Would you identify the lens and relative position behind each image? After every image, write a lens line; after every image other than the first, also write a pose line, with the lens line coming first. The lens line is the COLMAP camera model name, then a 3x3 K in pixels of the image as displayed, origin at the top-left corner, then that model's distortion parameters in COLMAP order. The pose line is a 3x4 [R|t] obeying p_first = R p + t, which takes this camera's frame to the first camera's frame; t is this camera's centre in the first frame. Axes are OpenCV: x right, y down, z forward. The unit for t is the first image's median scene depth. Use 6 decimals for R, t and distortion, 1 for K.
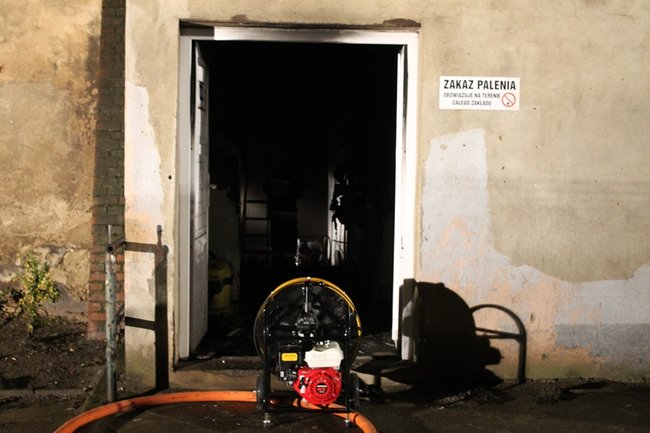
lens RADIAL K [[1082.4, 0, 320.2], [0, 1082.4, 217.7], [0, 0, 1]] dist [-0.003746, 0.000000]
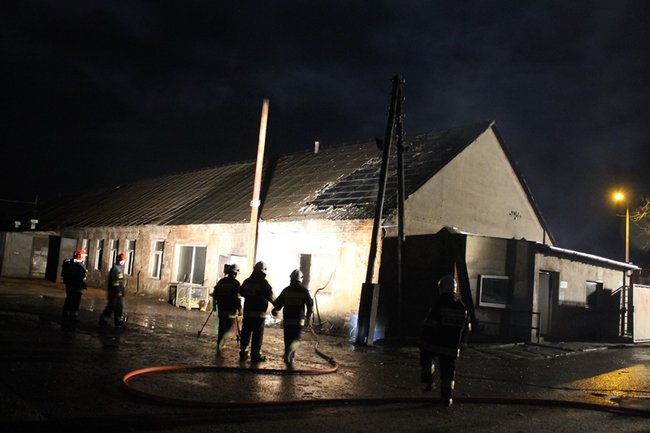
lens RADIAL K [[552.3, 0, 327.1], [0, 552.3, 214.7], [0, 0, 1]] dist [-0.161149, 0.141464]
pose [[0.782359, 0.120720, 0.611017, -2.430934], [-0.031919, 0.987518, -0.154236, -0.008919], [-0.622010, 0.101165, 0.776447, -0.373869]]
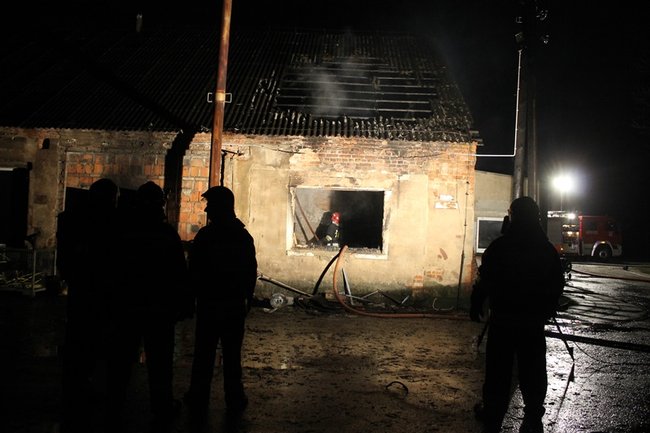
lens RADIAL K [[552.3, 0, 324.0], [0, 552.3, 216.1], [0, 0, 1]] dist [-0.161149, 0.141464]
pose [[0.100981, 0.025521, 0.994561, -2.524138], [0.017881, 0.999463, -0.027463, -0.105562], [-0.994728, 0.020557, 0.100470, 1.677506]]
